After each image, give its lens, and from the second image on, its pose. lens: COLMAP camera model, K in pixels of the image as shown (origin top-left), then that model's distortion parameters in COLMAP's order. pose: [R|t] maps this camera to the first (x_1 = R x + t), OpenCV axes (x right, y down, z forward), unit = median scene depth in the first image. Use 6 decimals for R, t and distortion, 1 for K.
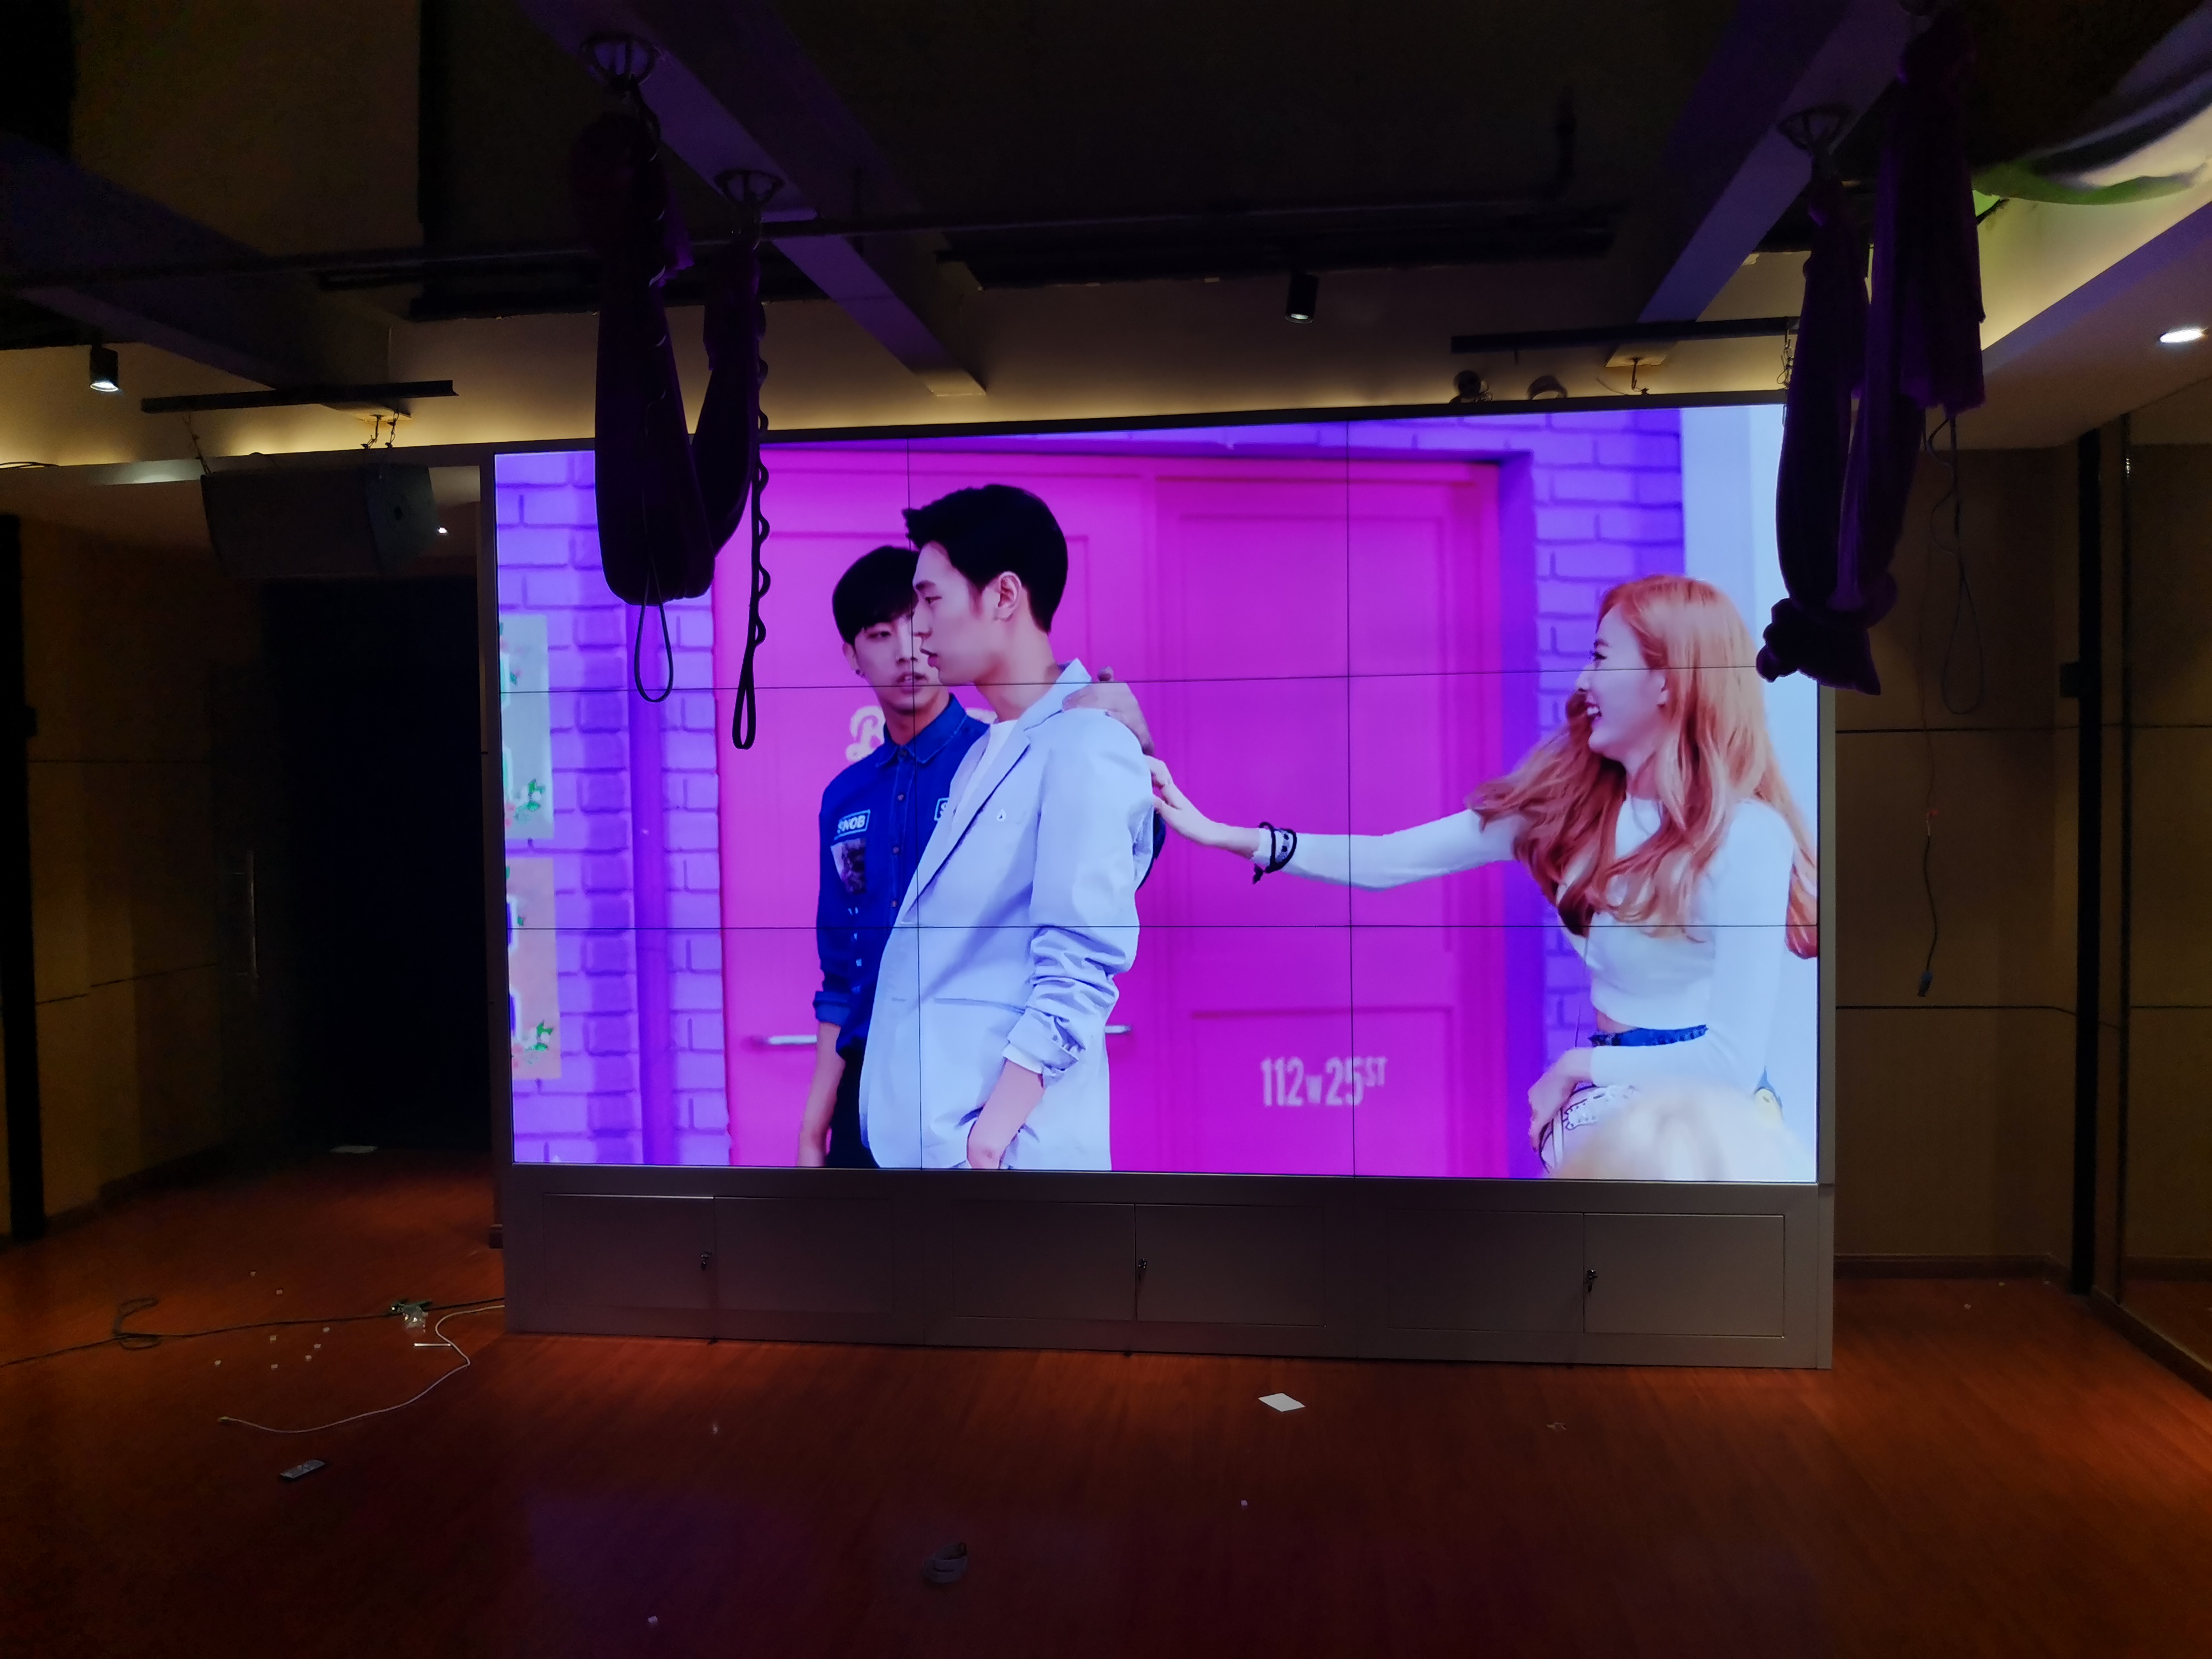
lens RADIAL K [[1671.0, 0, 1106.0], [0, 1671.0, 829.5], [0, 0, 1]] dist [-0.037222, -0.002391]
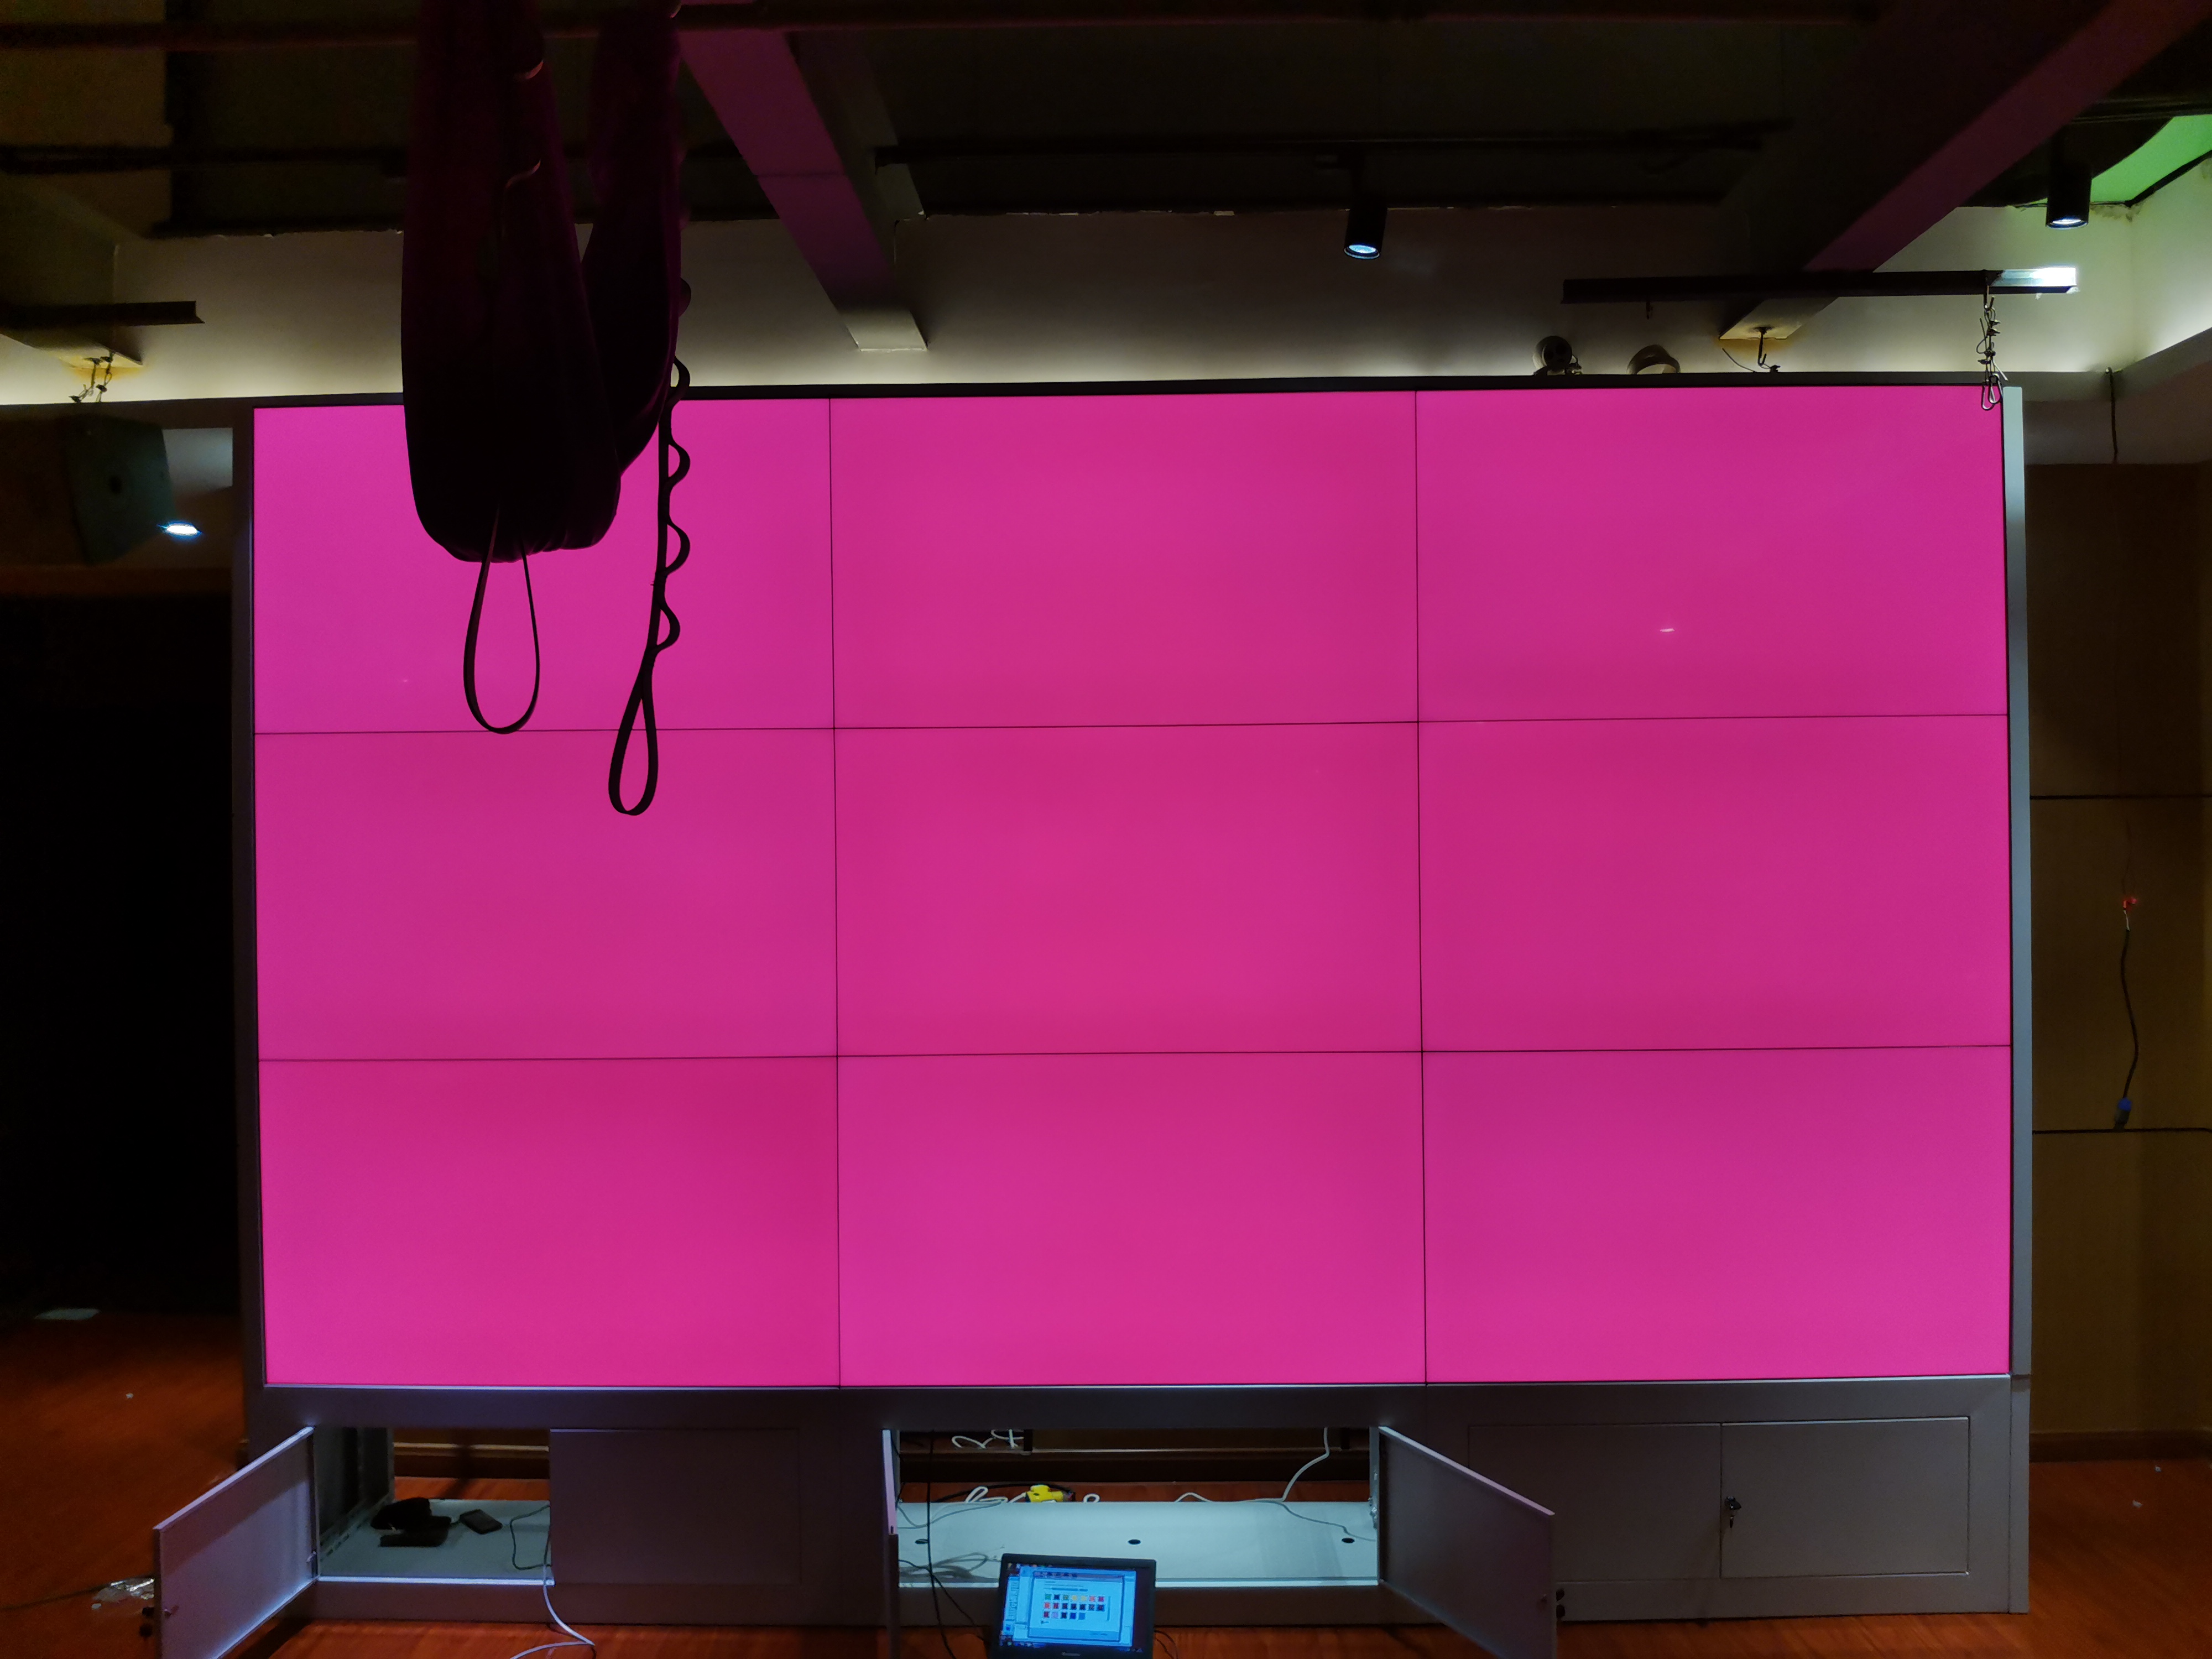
lens RADIAL K [[1681.4, 0, 1108.9], [0, 1681.4, 822.7], [0, 0, 1]] dist [-0.050424, -0.001096]
pose [[0.993890, 0.004858, 0.110267, -0.076772], [-0.000462, 0.999205, -0.039855, -0.015358], [-0.110372, 0.039561, 0.993103, 0.251176]]
